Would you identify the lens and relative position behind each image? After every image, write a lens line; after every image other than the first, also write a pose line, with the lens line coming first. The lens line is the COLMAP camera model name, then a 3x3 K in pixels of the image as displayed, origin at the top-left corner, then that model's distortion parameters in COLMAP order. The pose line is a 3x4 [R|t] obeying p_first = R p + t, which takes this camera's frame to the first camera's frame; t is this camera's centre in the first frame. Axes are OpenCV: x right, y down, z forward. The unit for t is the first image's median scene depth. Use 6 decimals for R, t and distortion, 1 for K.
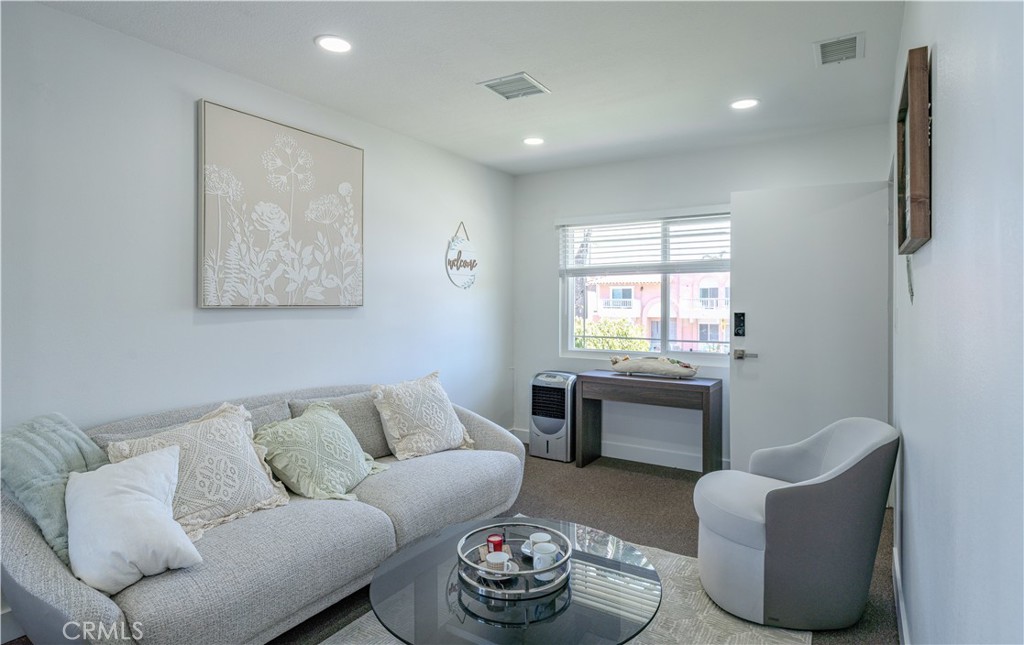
lens RADIAL K [[555.6, 0, 512.0], [0, 555.6, 313.9], [0, 0, 1]] dist [-0.000947, 0.000007]
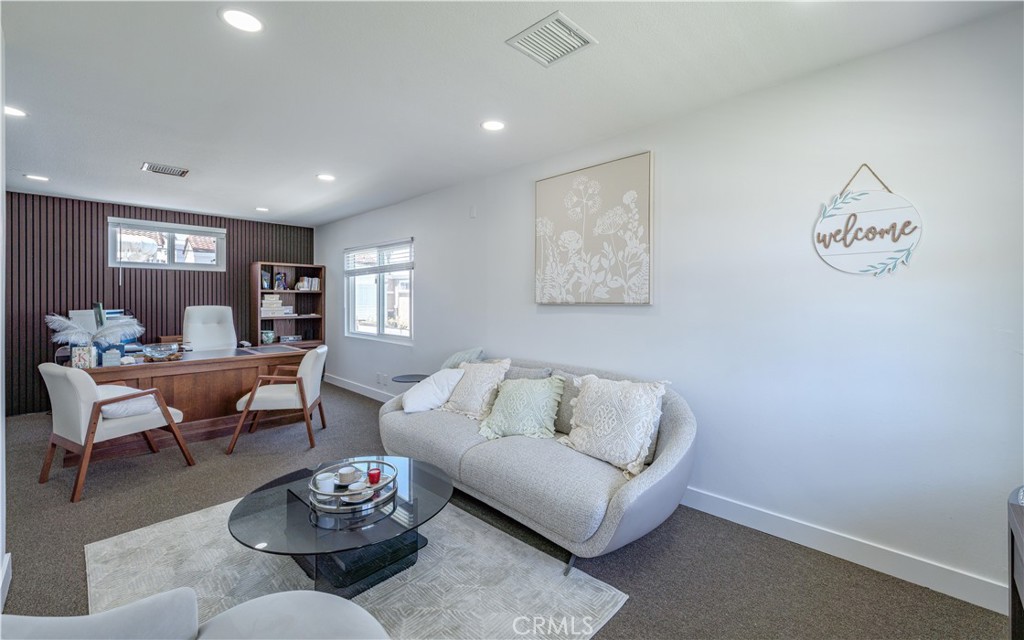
lens RADIAL K [[417.2, 0, 499.4], [0, 417.2, 302.1], [0, 0, 1]] dist [-0.000436, -0.000003]
pose [[-0.220988, 0.006101, -0.975257, 0.601808], [-0.013067, 0.999872, 0.009216, -0.022880], [0.975189, 0.014780, -0.220880, 0.995029]]
